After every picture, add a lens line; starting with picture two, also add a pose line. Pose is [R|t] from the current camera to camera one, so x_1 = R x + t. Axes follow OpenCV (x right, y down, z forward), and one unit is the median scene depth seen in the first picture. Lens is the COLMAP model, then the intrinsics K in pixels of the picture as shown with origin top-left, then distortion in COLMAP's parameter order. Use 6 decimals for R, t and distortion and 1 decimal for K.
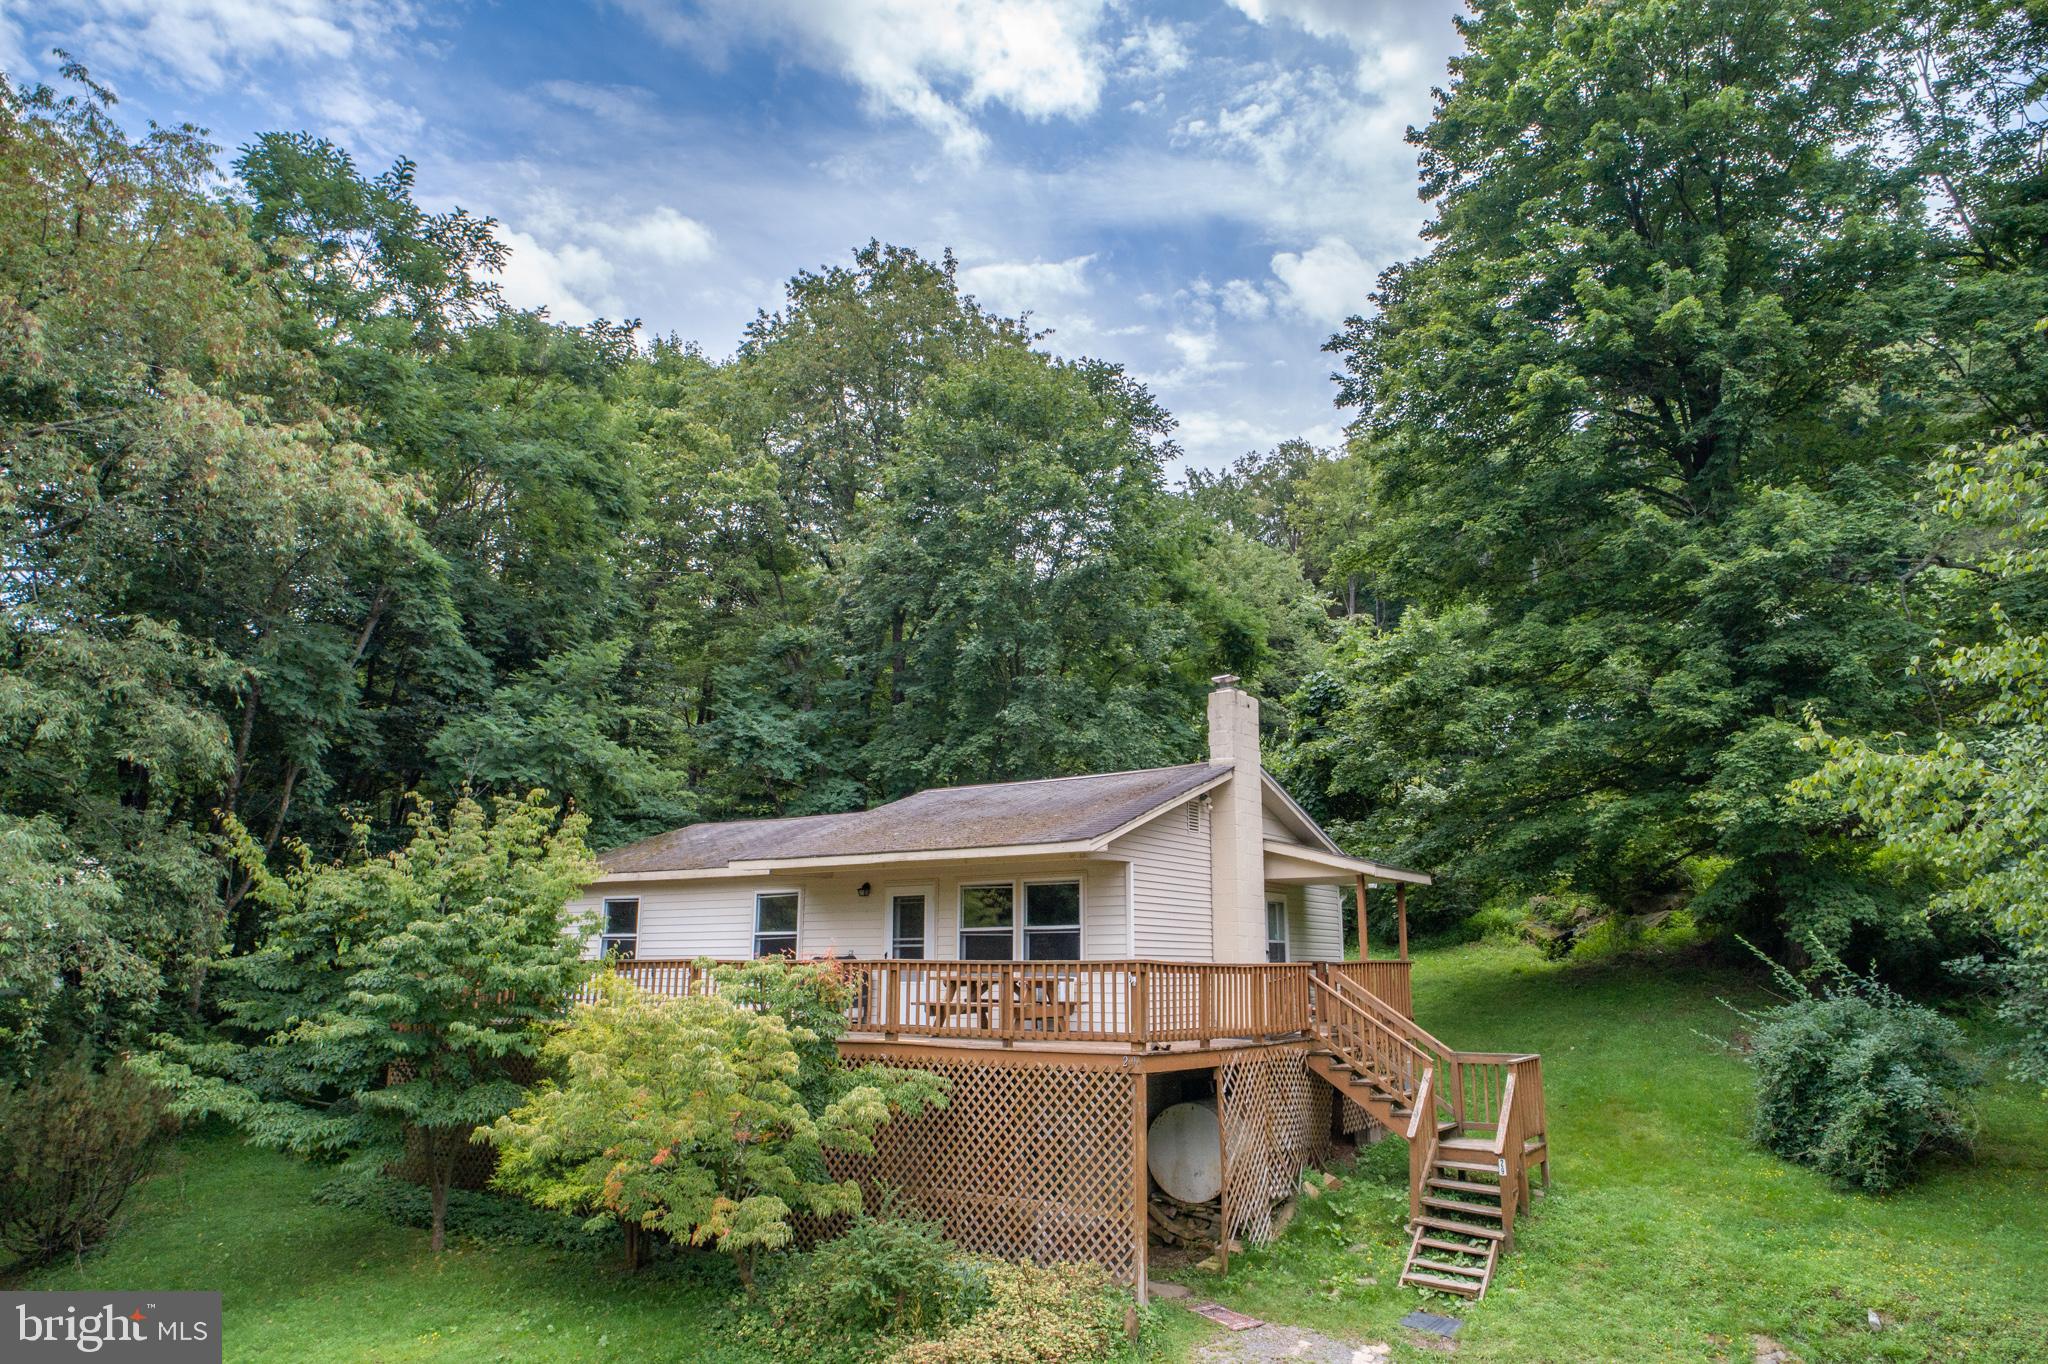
lens RADIAL K [[1376.7, 0, 1024.6], [0, 1376.7, 688.7], [0, 0, 1]] dist [-0.007028, 0.004643]
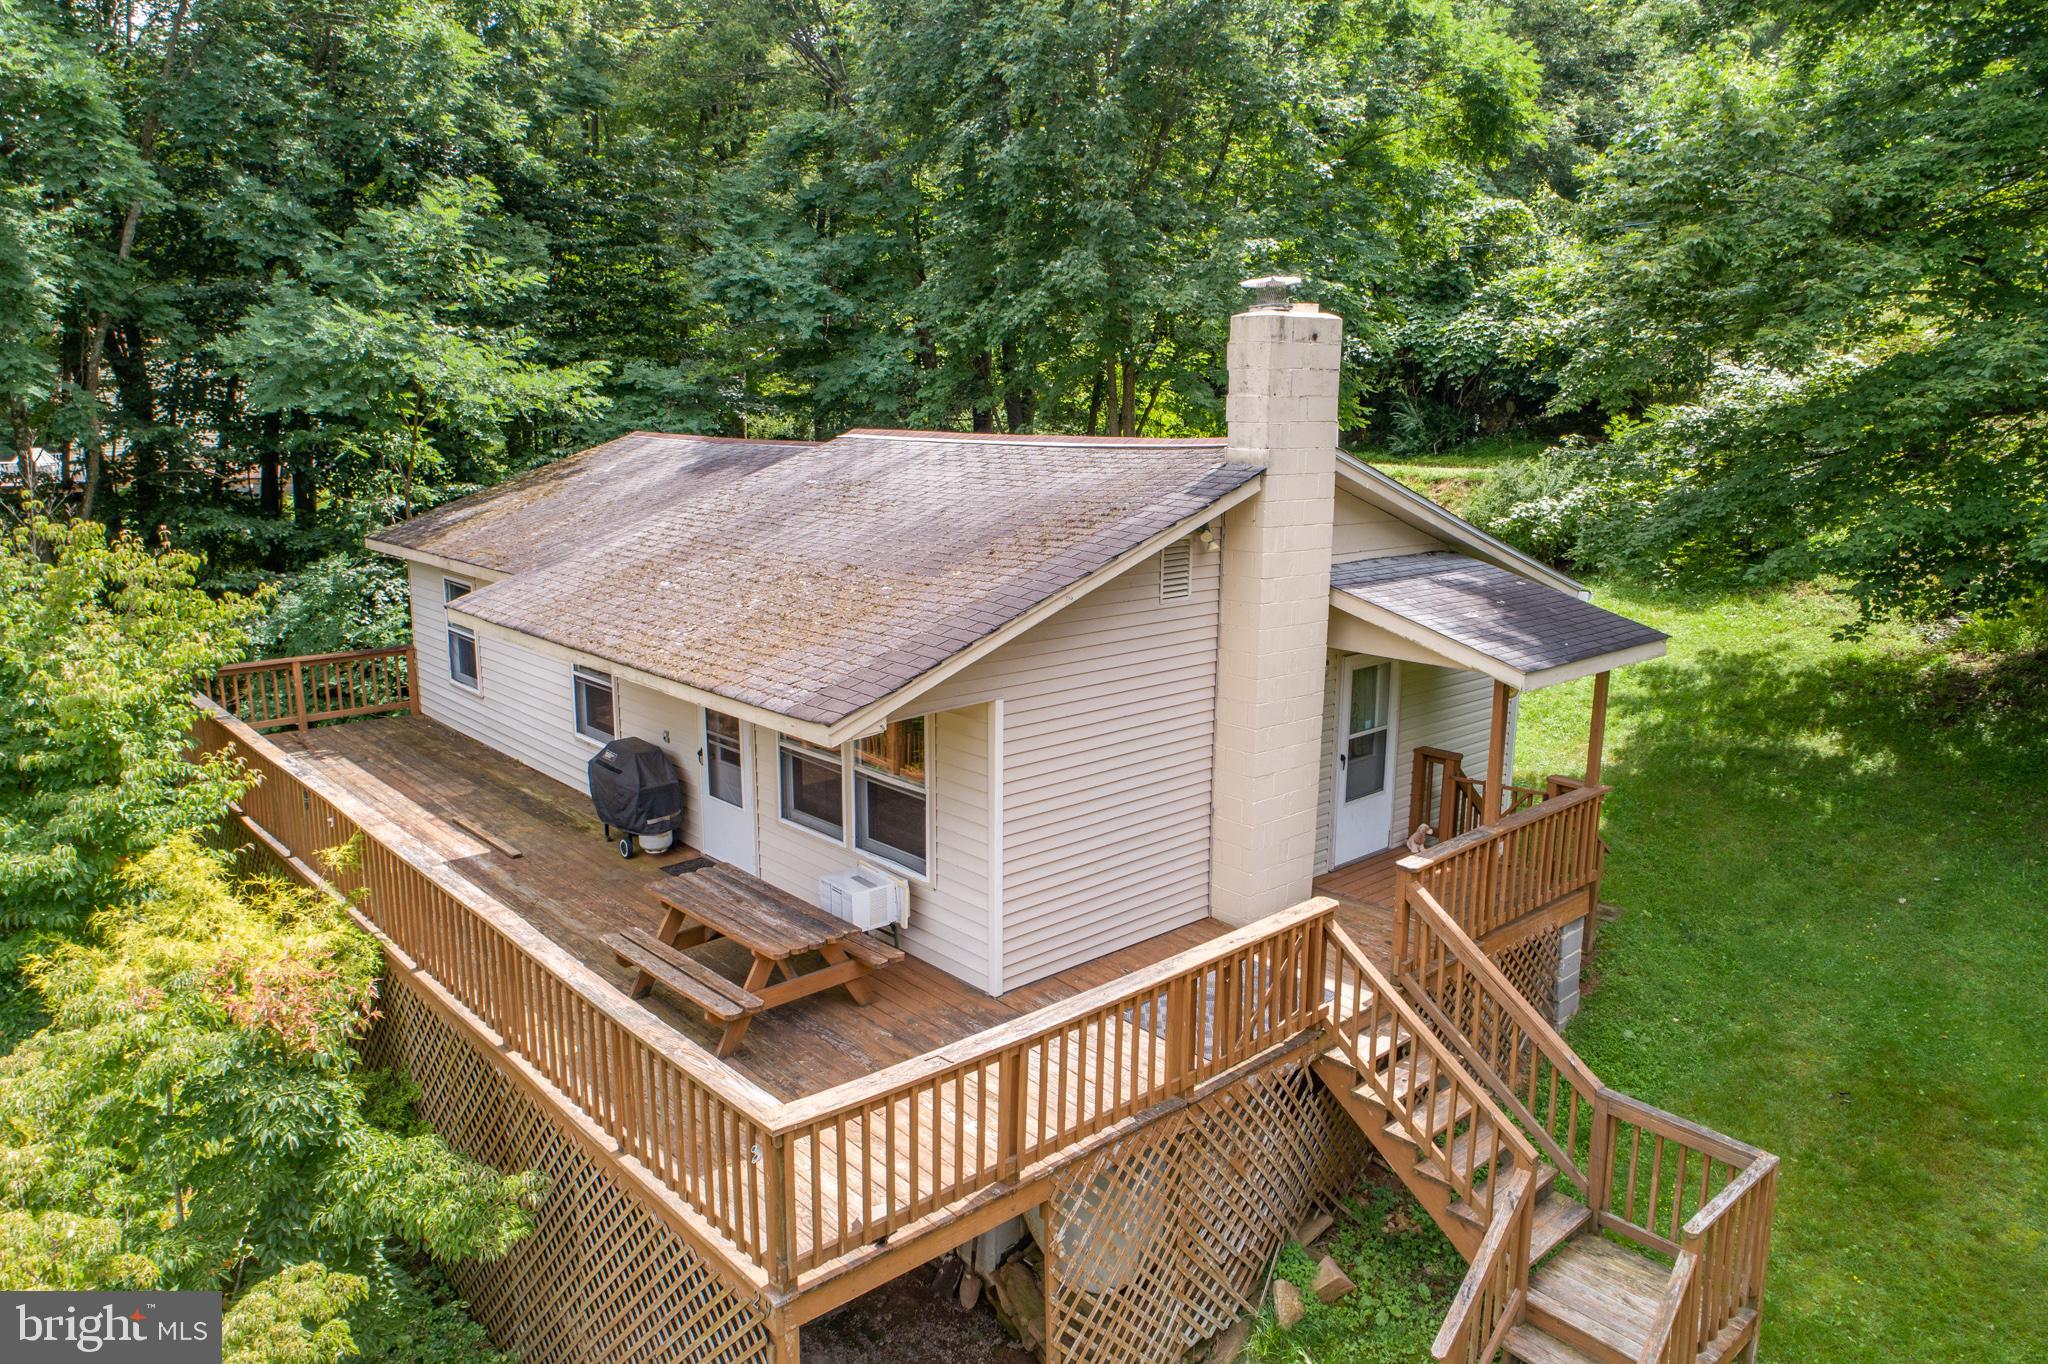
lens RADIAL K [[1376.7, 0, 1018.6], [0, 1376.7, 680.3], [0, 0, 1]] dist [-0.007028, 0.004643]
pose [[0.971325, 0.049393, -0.232569, 0.178943], [0.046419, 0.919961, 0.389251, -0.072864], [0.233180, -0.388885, 0.891289, 0.466073]]
